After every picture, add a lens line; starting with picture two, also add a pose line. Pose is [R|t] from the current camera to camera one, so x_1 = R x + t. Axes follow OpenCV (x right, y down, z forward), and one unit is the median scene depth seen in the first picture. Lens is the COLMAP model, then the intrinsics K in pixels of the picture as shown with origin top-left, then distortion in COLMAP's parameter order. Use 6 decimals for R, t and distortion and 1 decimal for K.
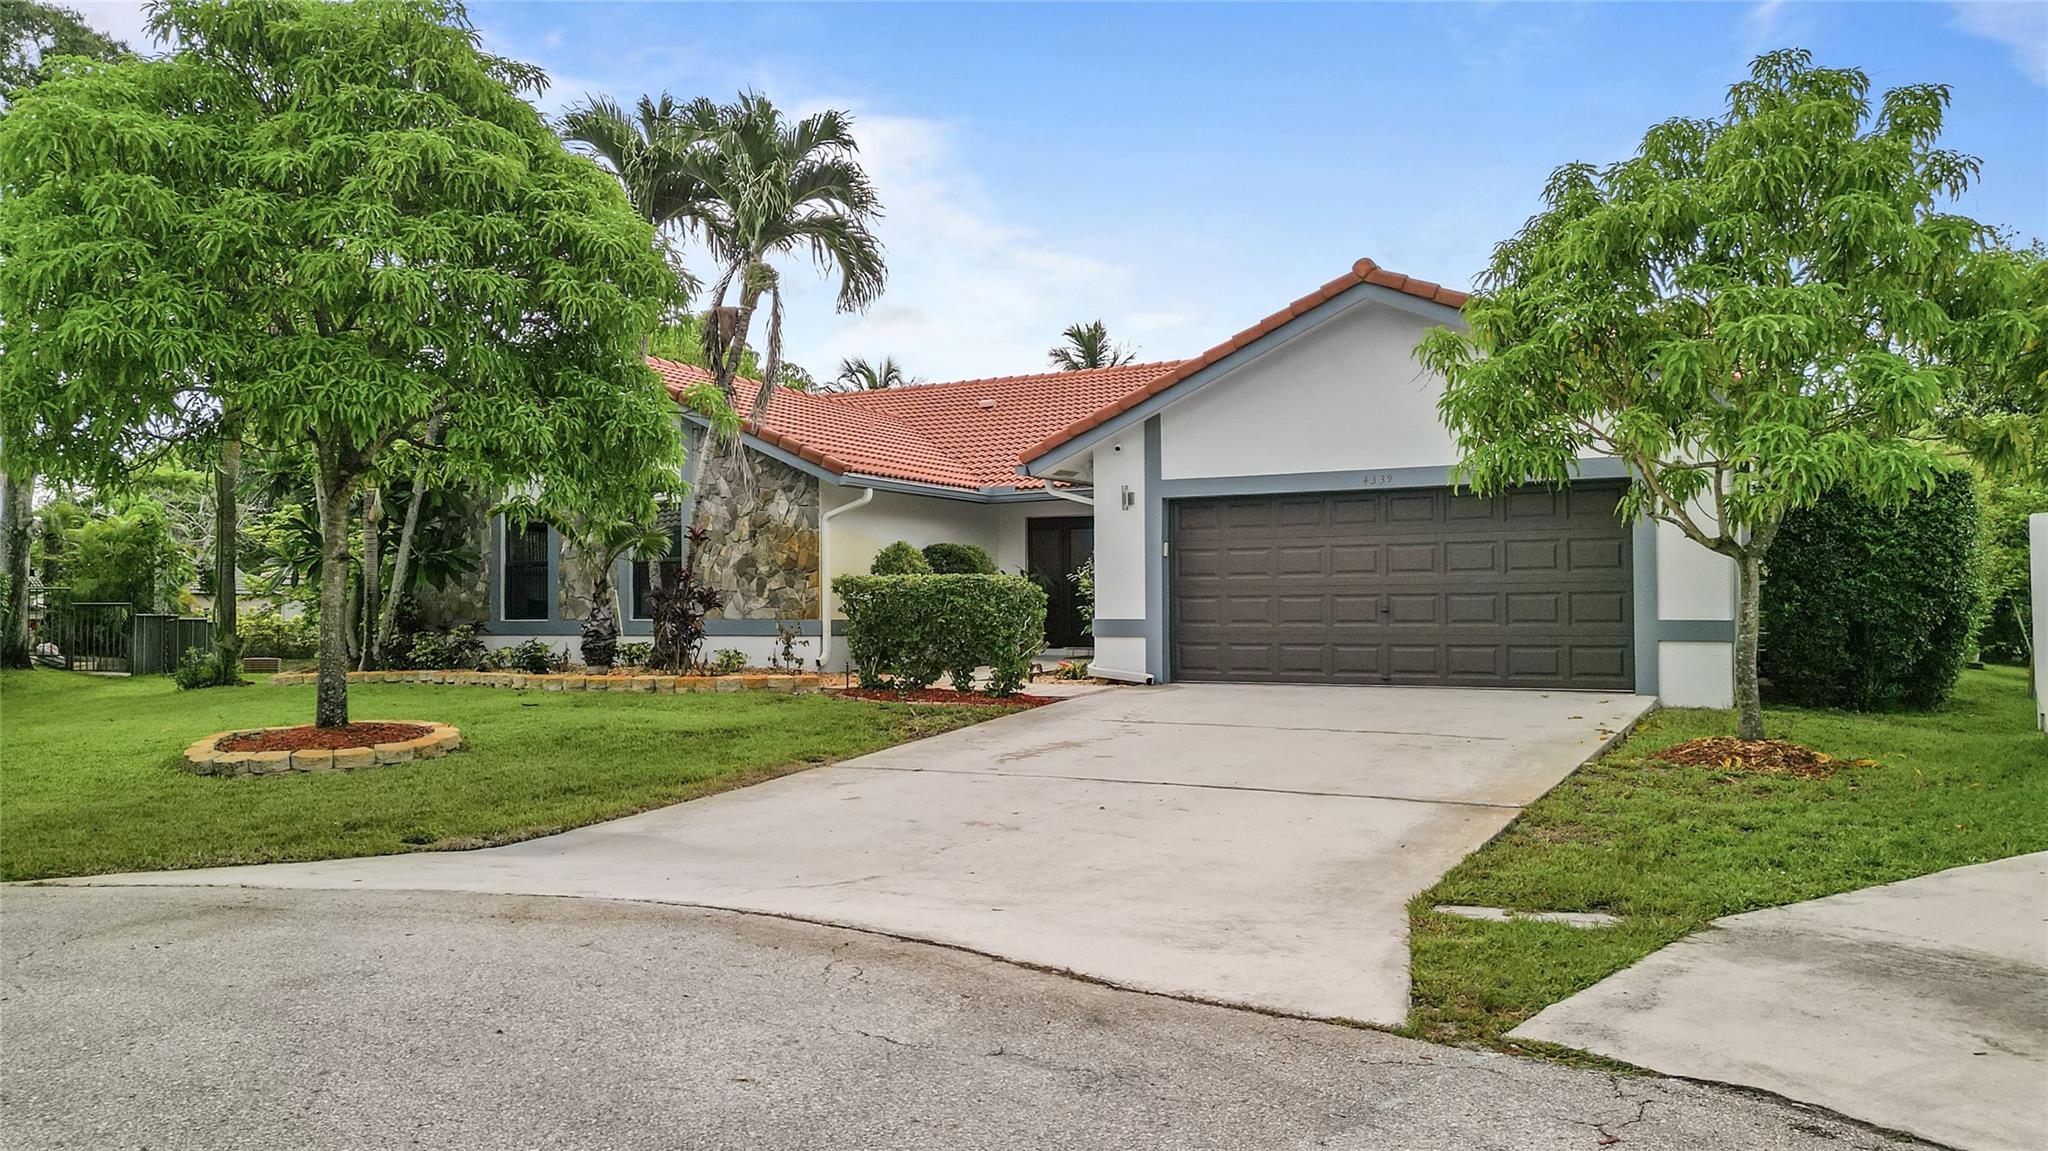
lens RADIAL K [[1456.7, 0, 1024.0], [0, 1456.7, 575.5], [0, 0, 1]] dist [0.021959, 0.000419]
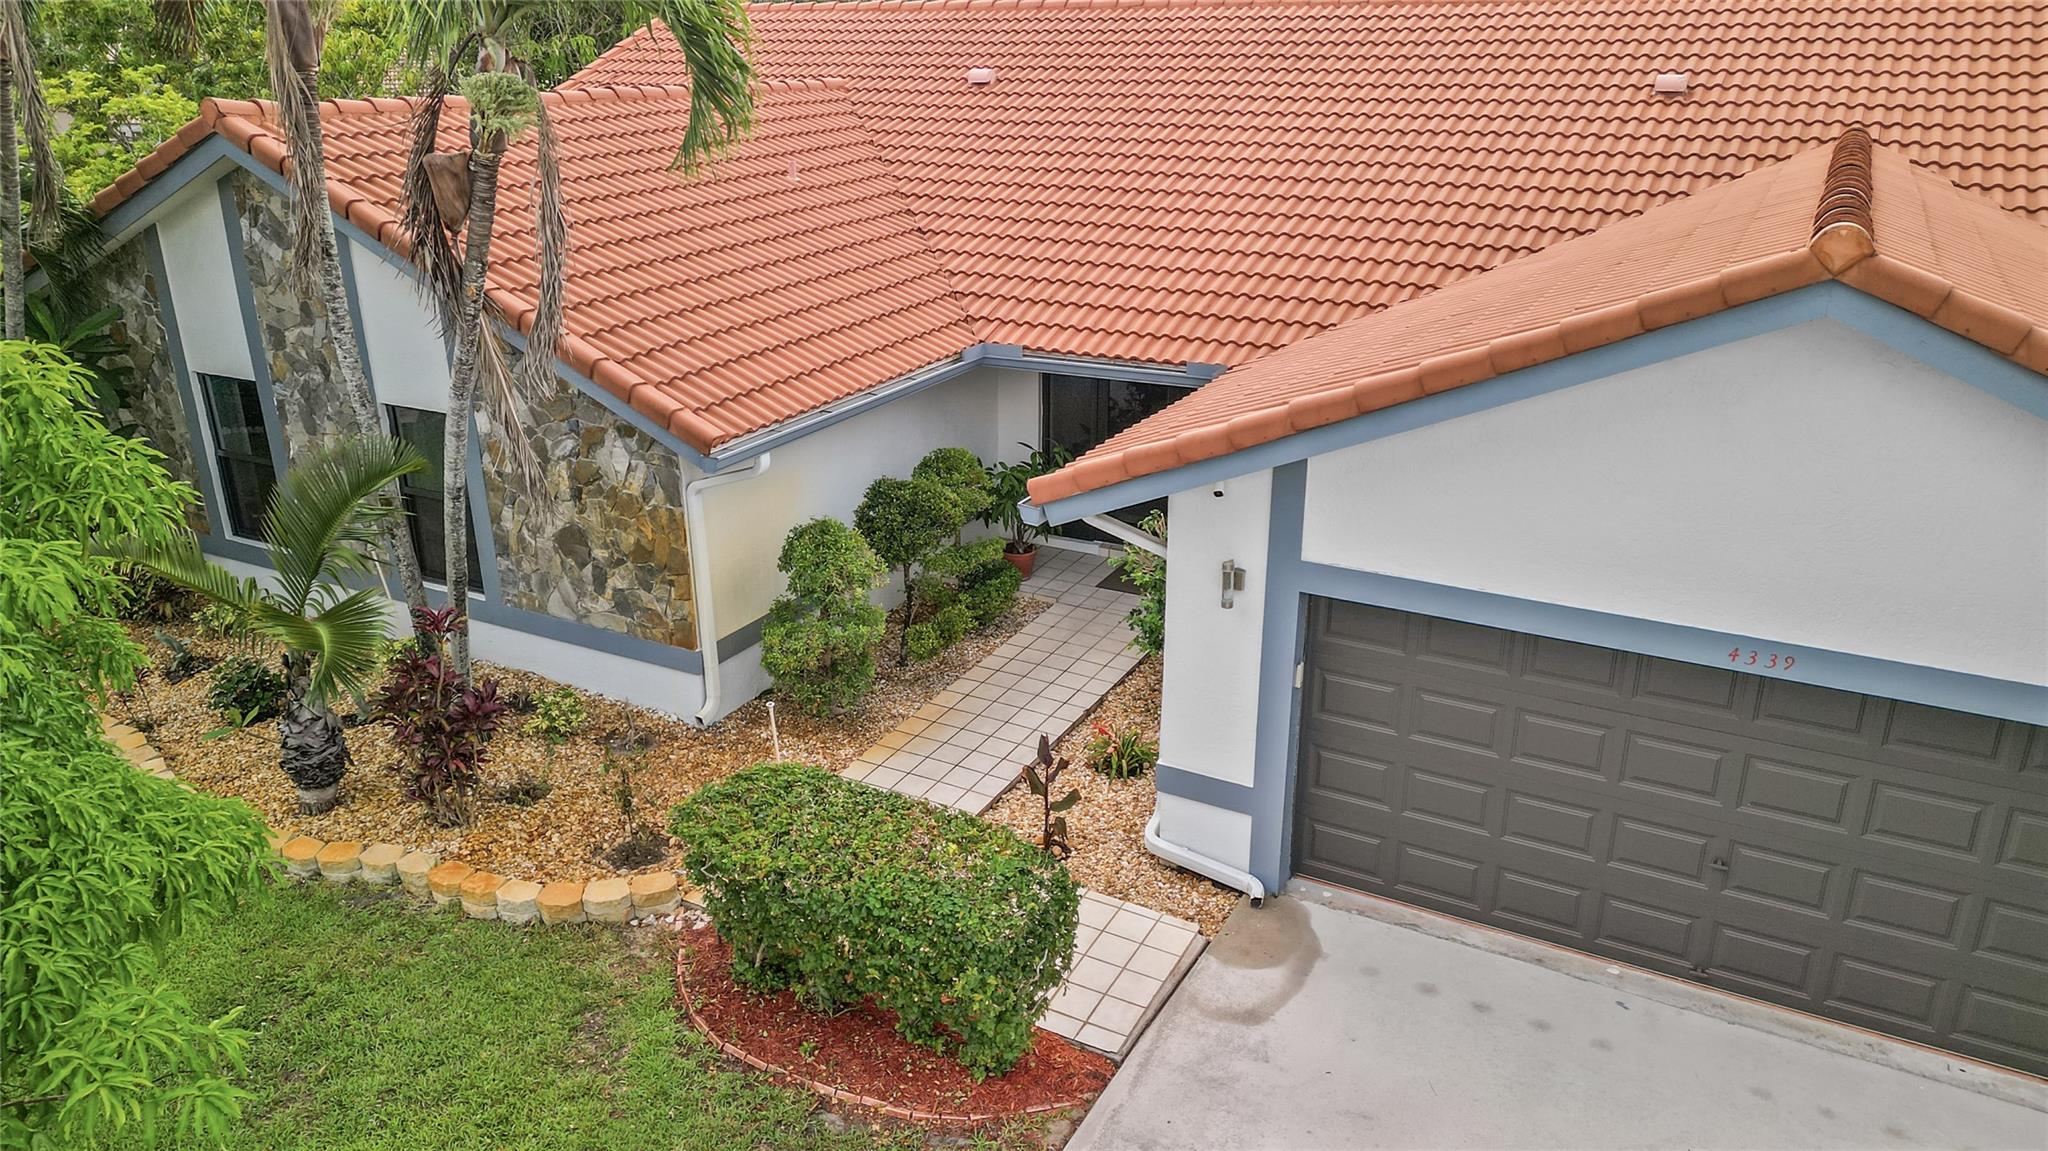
lens RADIAL K [[1456.7, 0, 1024.0], [0, 1456.7, 575.5], [0, 0, 1]] dist [0.021959, 0.000419]
pose [[0.999961, 0.002596, -0.008470, 0.000080], [0.000835, 0.924209, 0.381887, -0.230299], [0.008819, -0.381879, 0.924170, 0.457441]]
